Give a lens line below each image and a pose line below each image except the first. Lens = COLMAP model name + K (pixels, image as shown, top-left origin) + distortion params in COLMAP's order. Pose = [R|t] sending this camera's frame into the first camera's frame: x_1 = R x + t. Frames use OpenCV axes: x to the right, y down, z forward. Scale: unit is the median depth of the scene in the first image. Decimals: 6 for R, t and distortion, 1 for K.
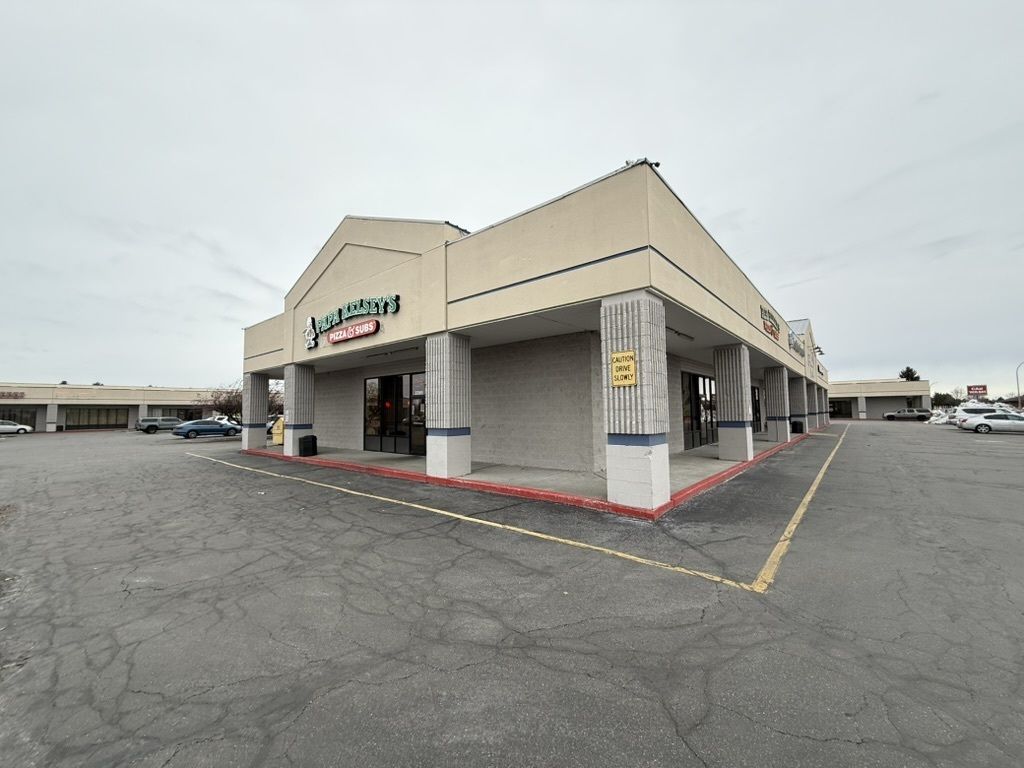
lens RADIAL K [[403.7, 0, 512.0], [0, 403.7, 384.0], [0, 0, 1]] dist [0.002400, 0.000113]
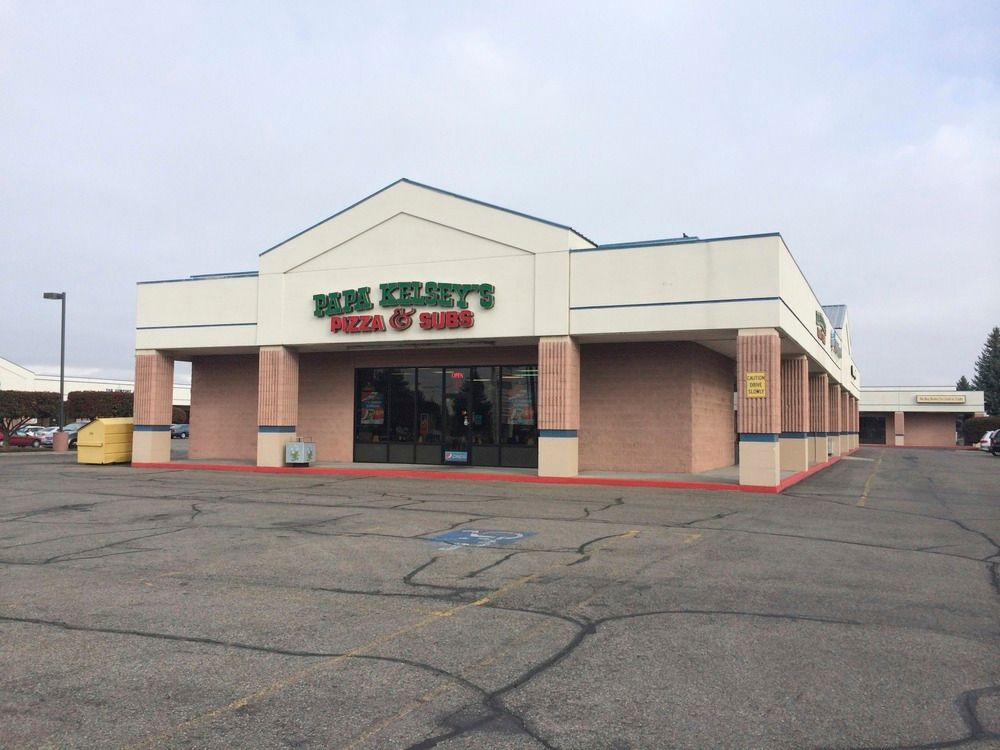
lens RADIAL K [[866.2, 0, 500.0], [0, 866.2, 375.0], [0, 0, 1]] dist [0.006768, 0.003030]
pose [[0.959925, 0.041243, 0.277205, -0.932474], [-0.044078, 0.999020, 0.004002, -0.031210], [-0.276768, -0.016060, 0.960803, -1.066667]]
